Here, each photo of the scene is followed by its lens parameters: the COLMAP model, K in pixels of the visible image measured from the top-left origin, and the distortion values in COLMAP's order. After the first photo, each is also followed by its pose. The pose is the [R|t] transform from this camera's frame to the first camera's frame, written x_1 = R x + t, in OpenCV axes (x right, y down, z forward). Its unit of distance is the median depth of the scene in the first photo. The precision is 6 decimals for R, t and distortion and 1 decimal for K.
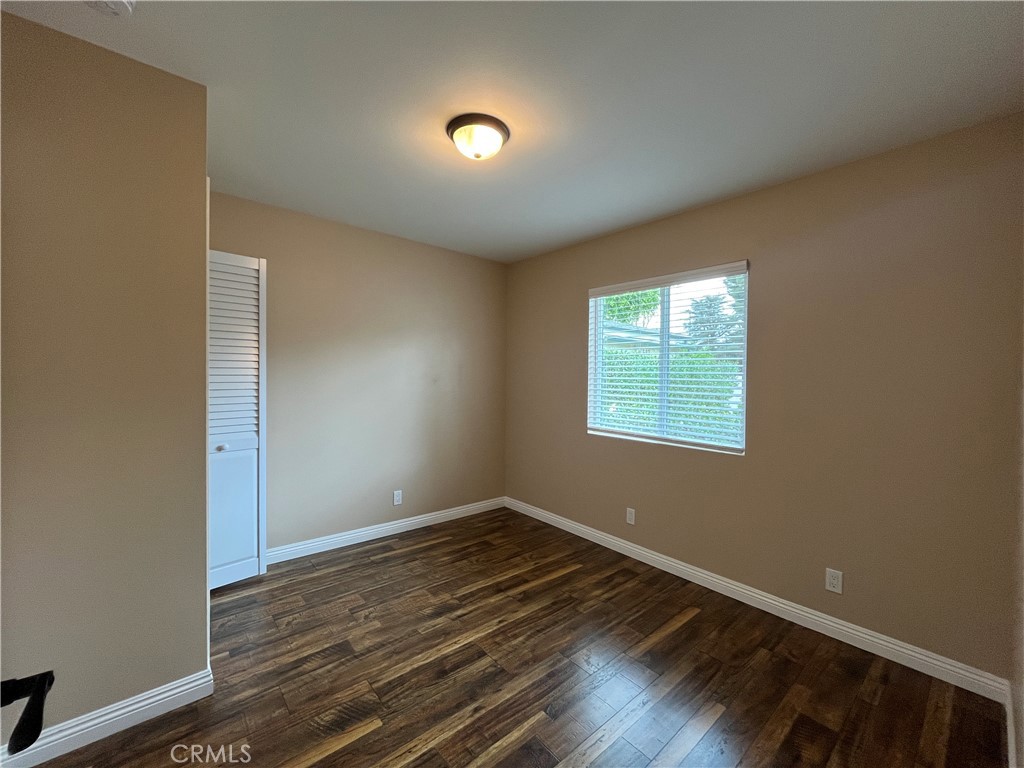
lens RADIAL K [[418.4, 0, 504.5], [0, 418.4, 383.5], [0, 0, 1]] dist [0.001516, -0.000042]
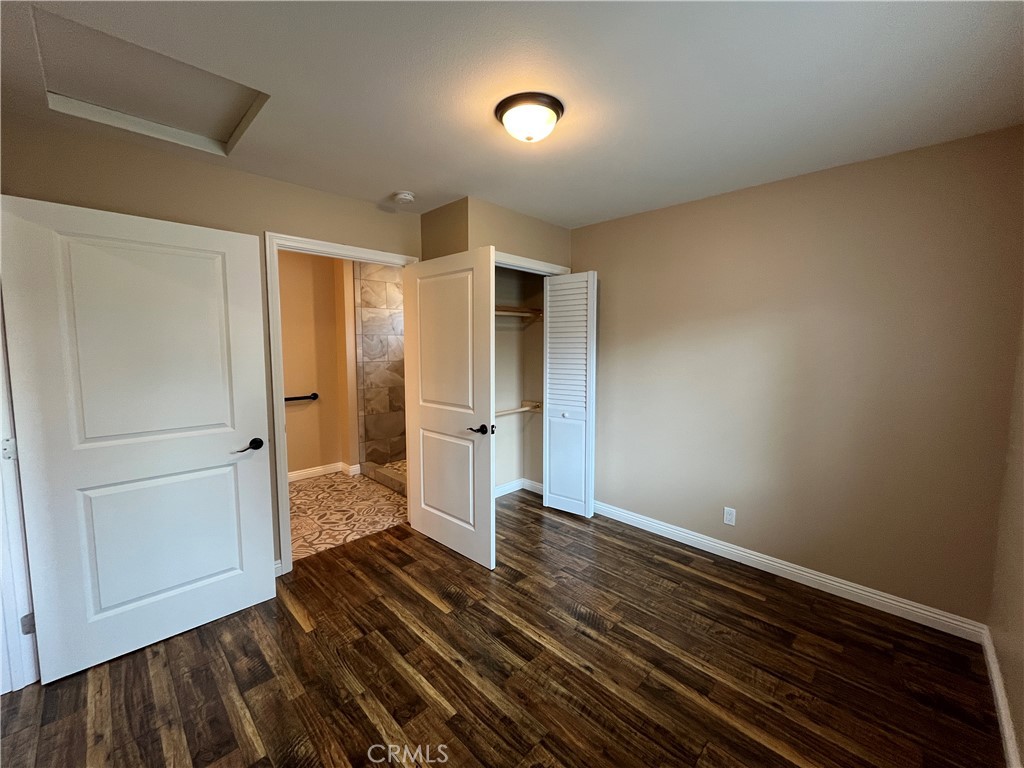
lens RADIAL K [[415.1, 0, 507.5], [0, 415.1, 379.8], [0, 0, 1]] dist [0.000862, -0.000055]
pose [[0.078255, 0.071366, -0.994376, 0.701191], [-0.016733, 0.997388, 0.070266, -0.061070], [0.996793, 0.011141, 0.079244, 0.697952]]
